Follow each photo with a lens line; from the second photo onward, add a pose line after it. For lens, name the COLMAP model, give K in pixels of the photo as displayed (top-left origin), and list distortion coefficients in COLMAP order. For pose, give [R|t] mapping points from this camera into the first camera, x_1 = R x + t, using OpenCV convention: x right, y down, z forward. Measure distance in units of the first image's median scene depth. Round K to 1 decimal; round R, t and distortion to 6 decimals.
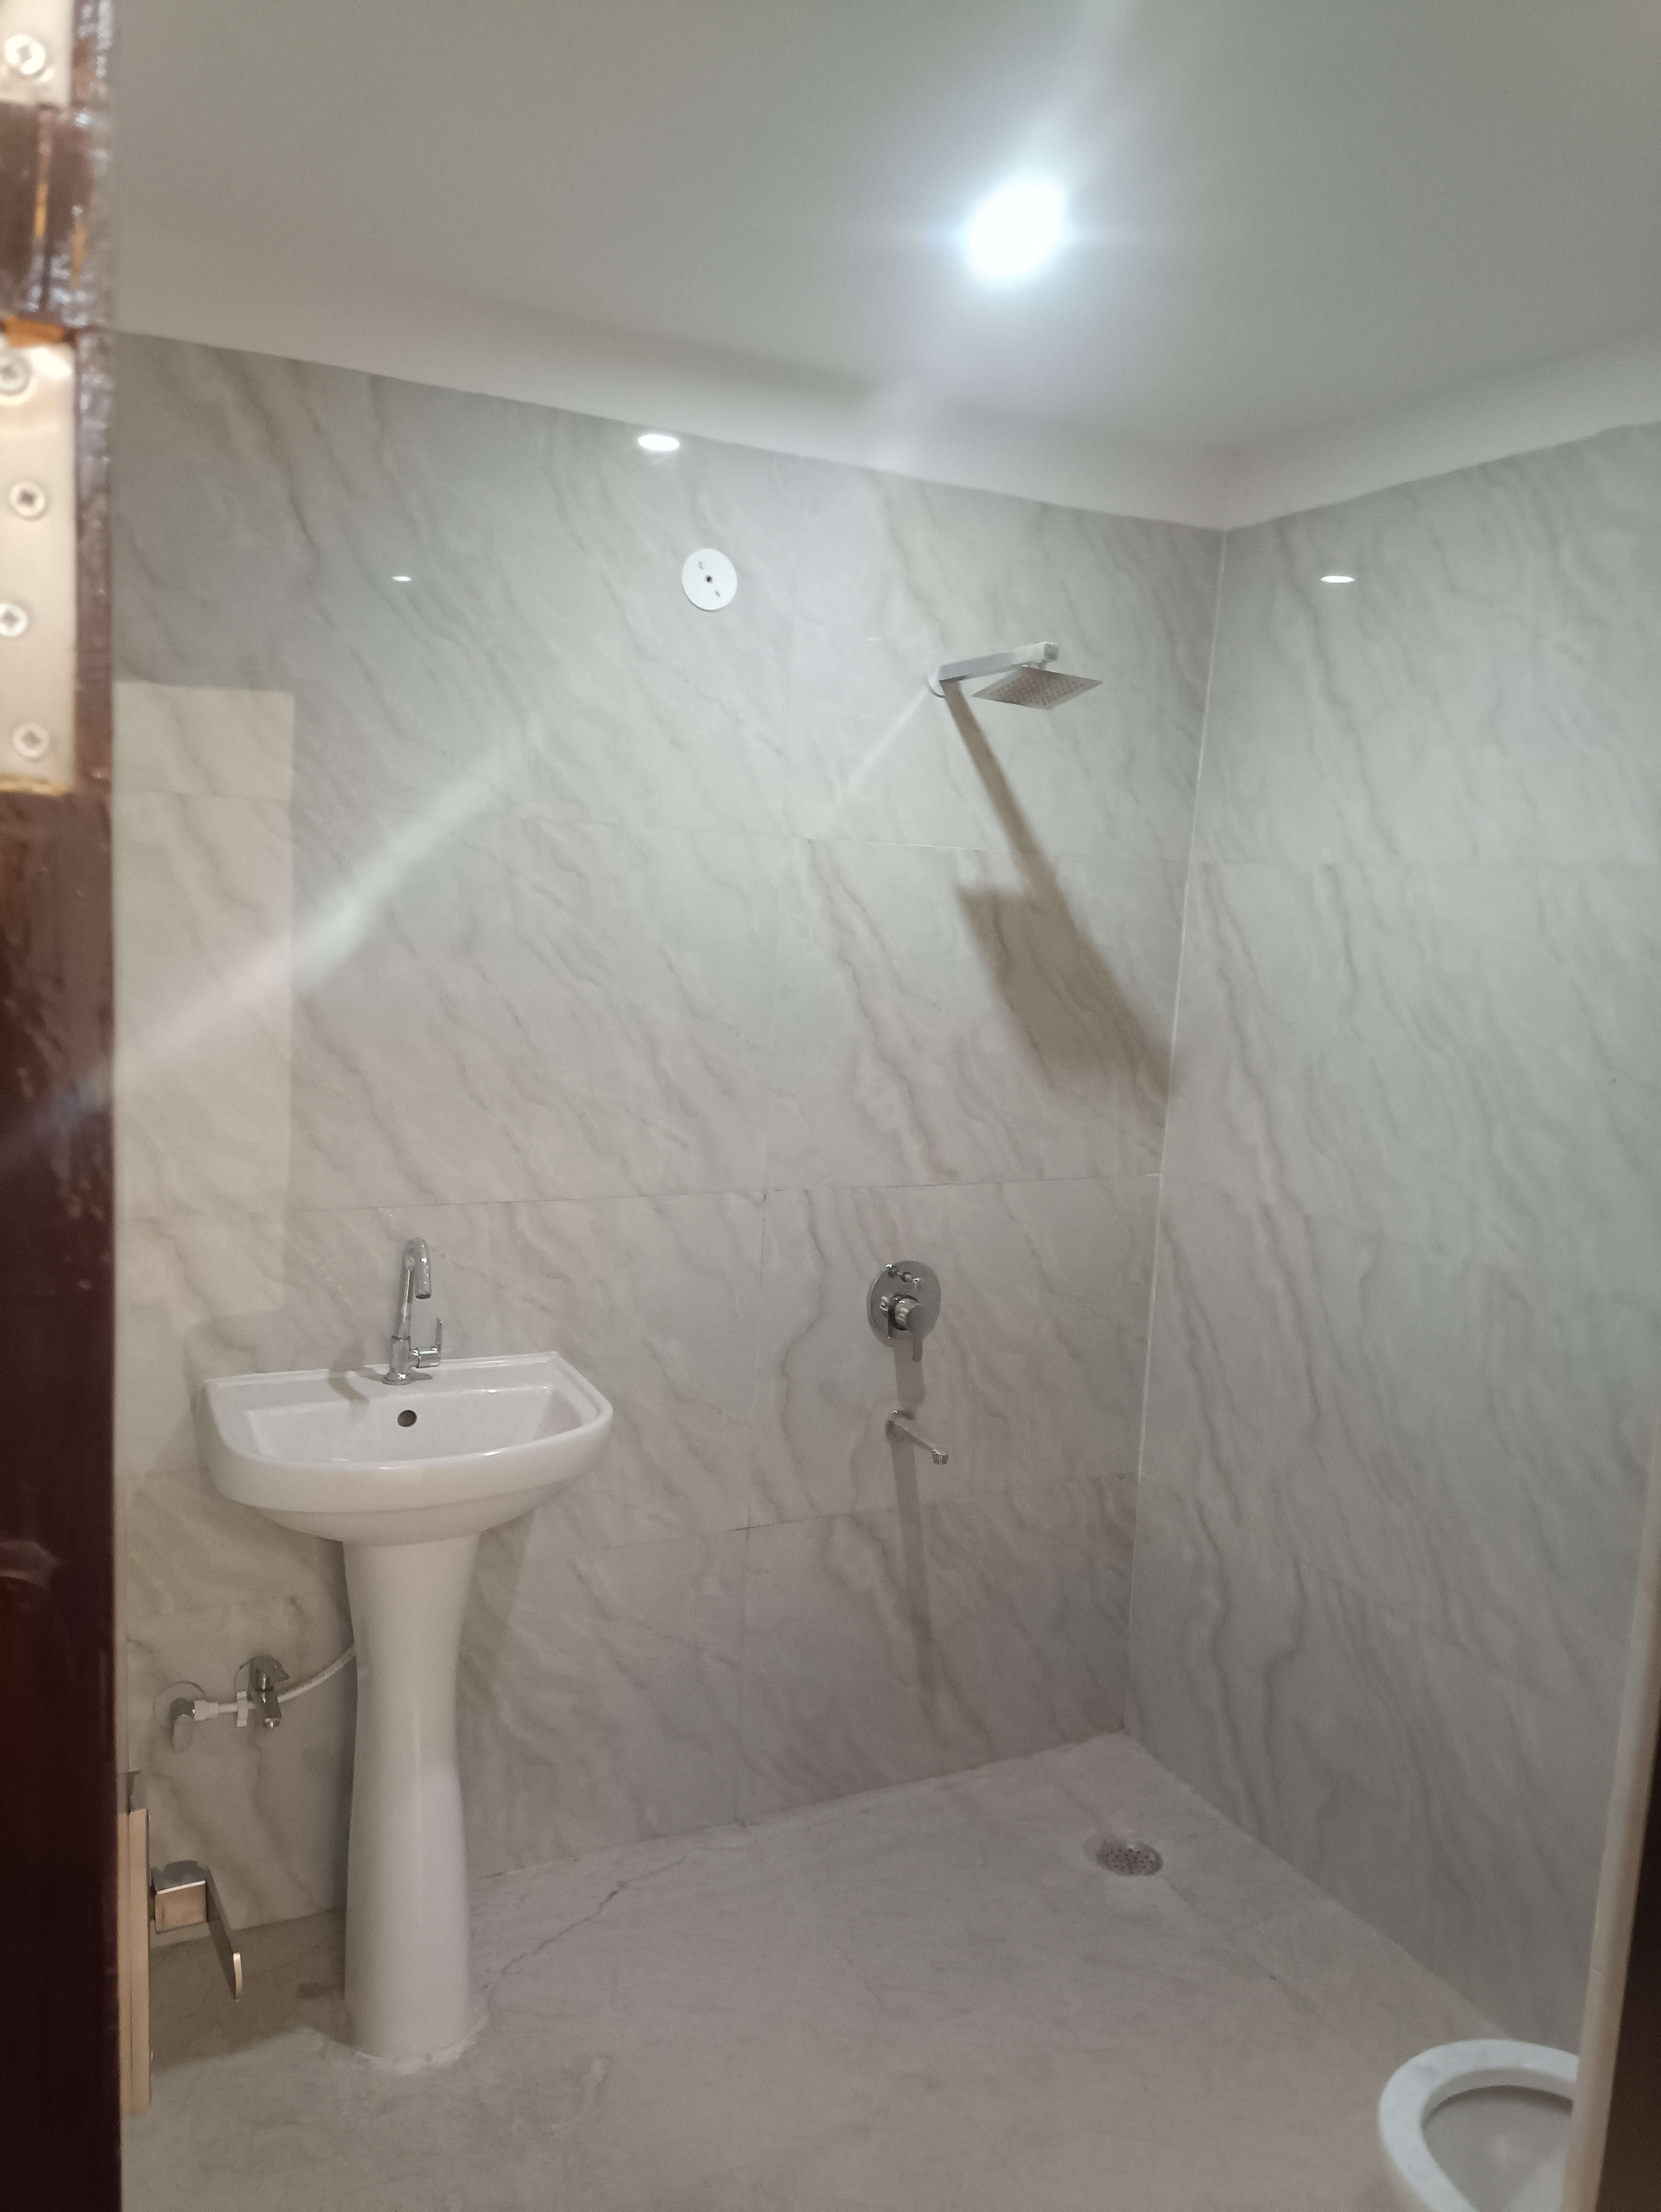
lens RADIAL K [[1627.8, 0, 836.4], [0, 1627.8, 1102.9], [0, 0, 1]] dist [0.097627, -0.144210]
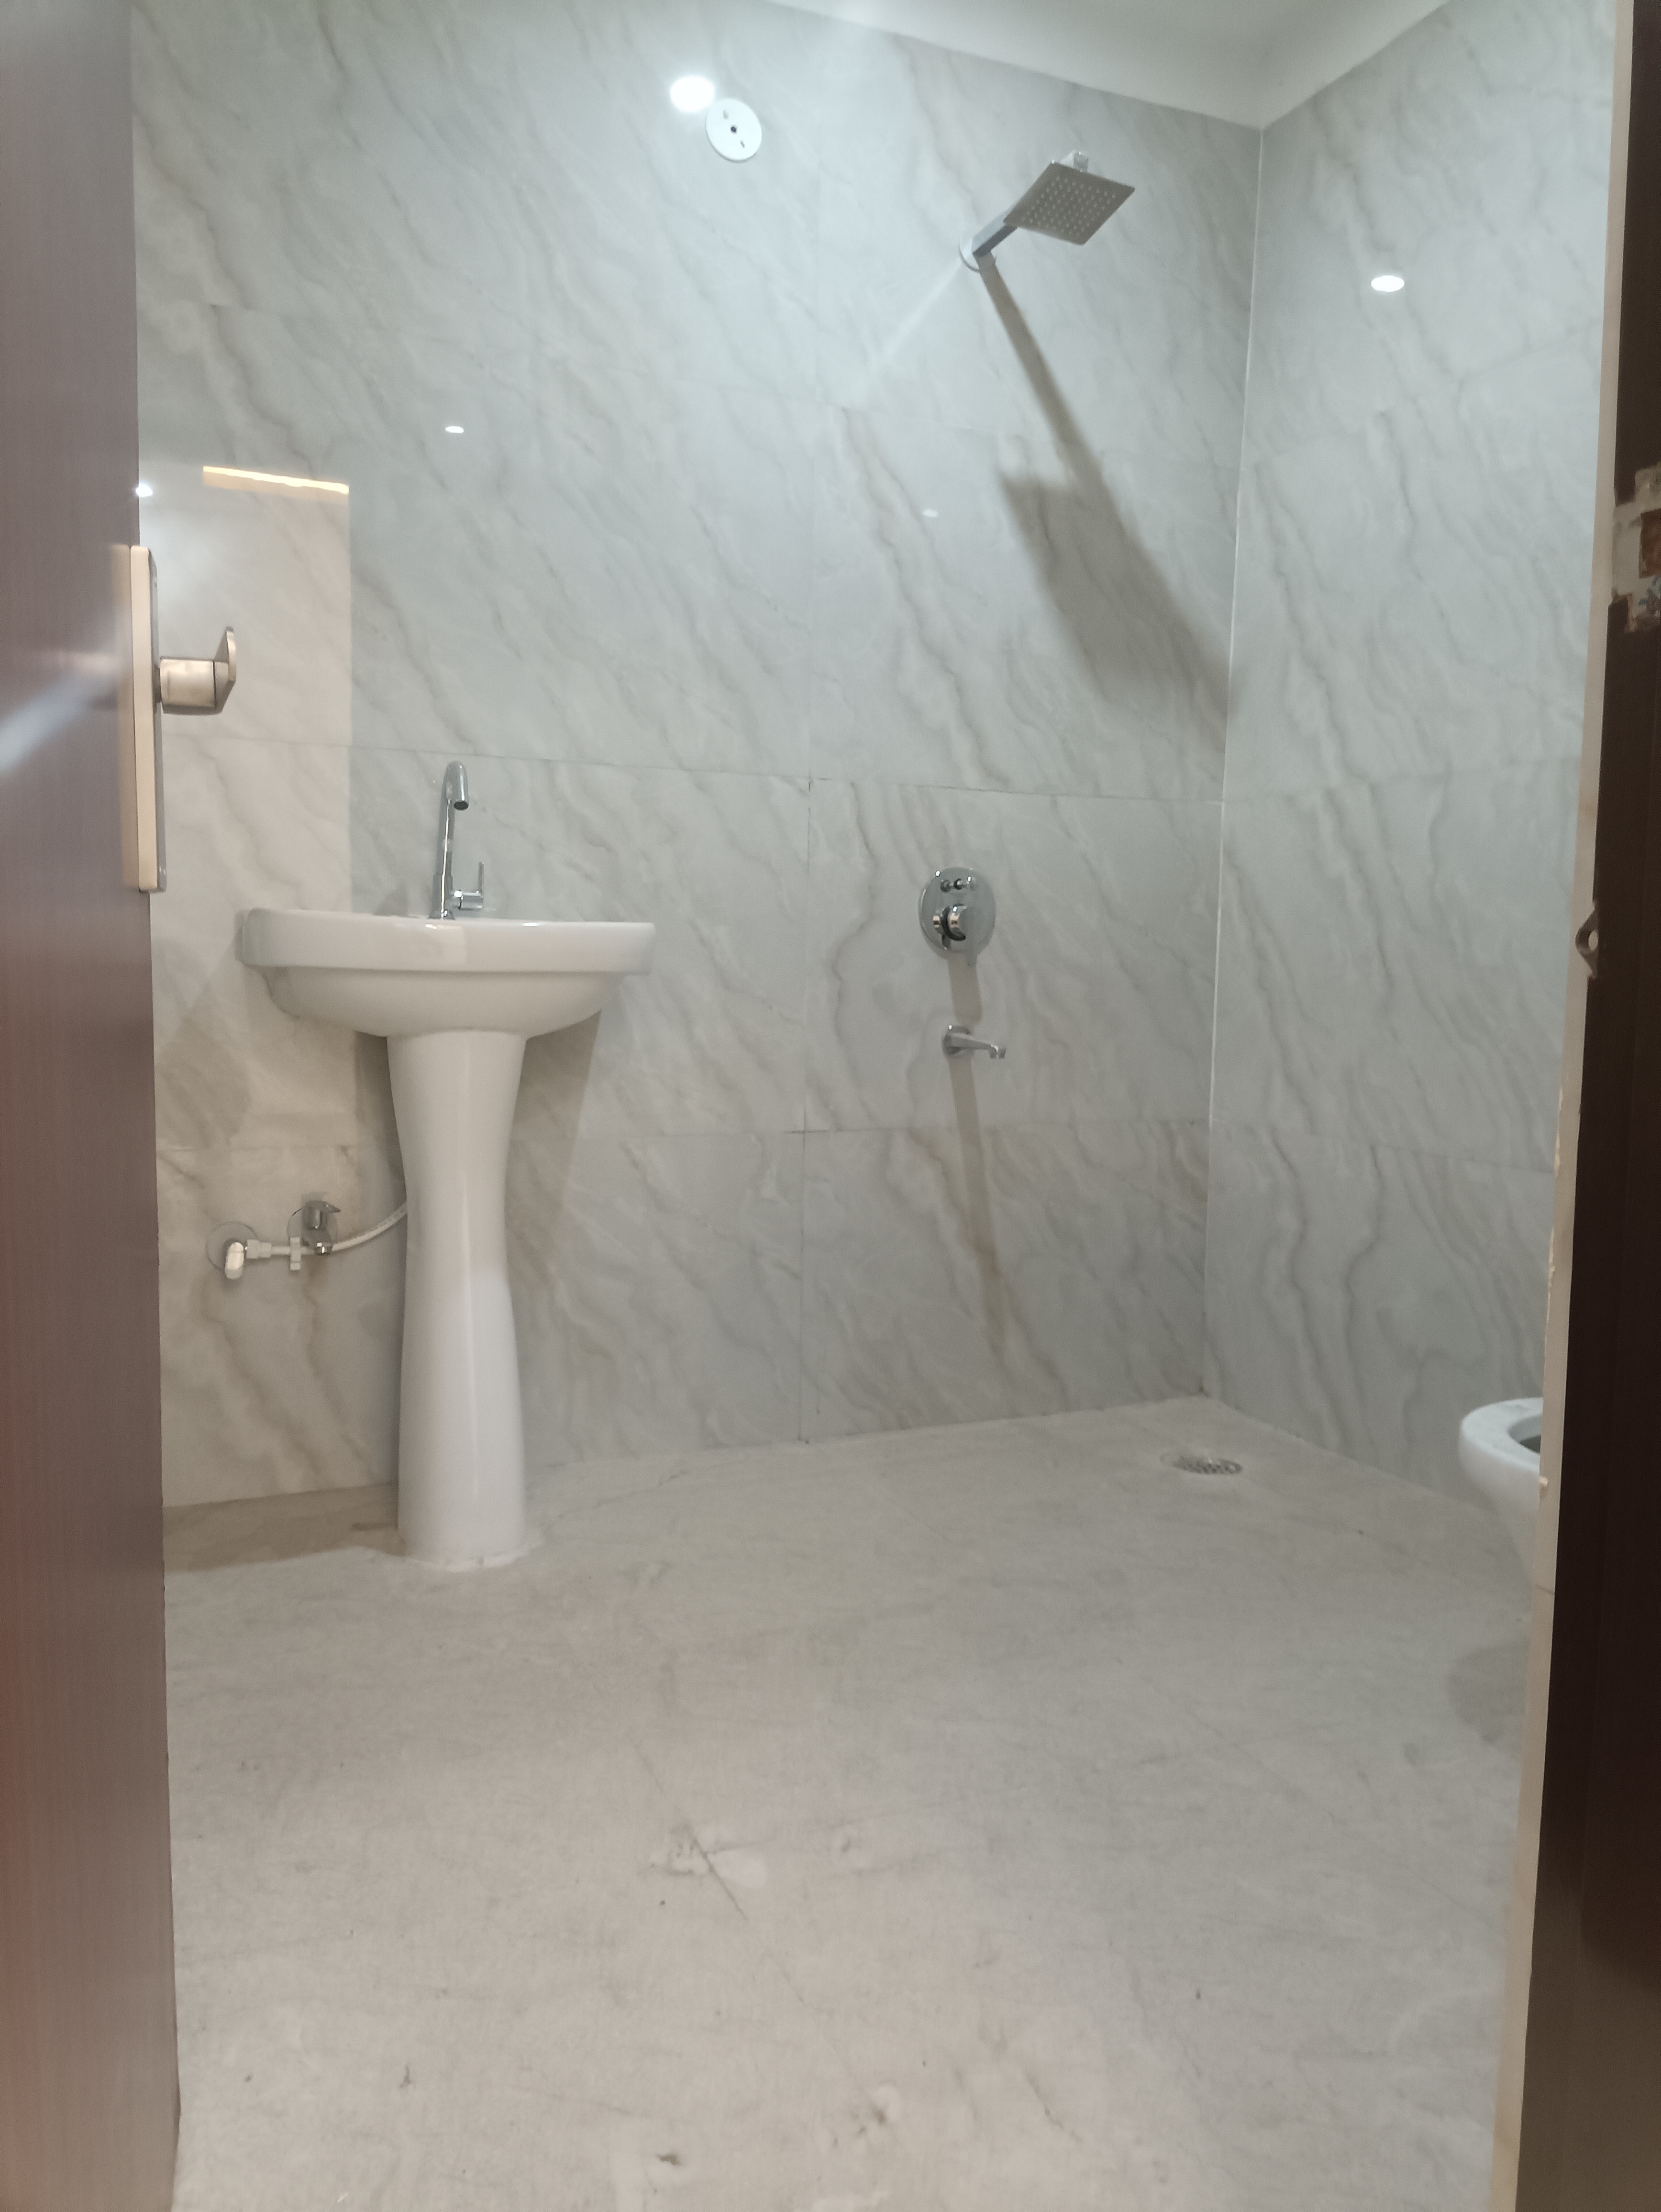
lens RADIAL K [[1627.8, 0, 836.4], [0, 1627.8, 1102.9], [0, 0, 1]] dist [0.097627, -0.144210]
pose [[0.997958, -0.029347, -0.056732, 0.021603], [0.026979, 0.998751, -0.042054, 0.284067], [0.057895, 0.040438, 0.997503, 0.024503]]
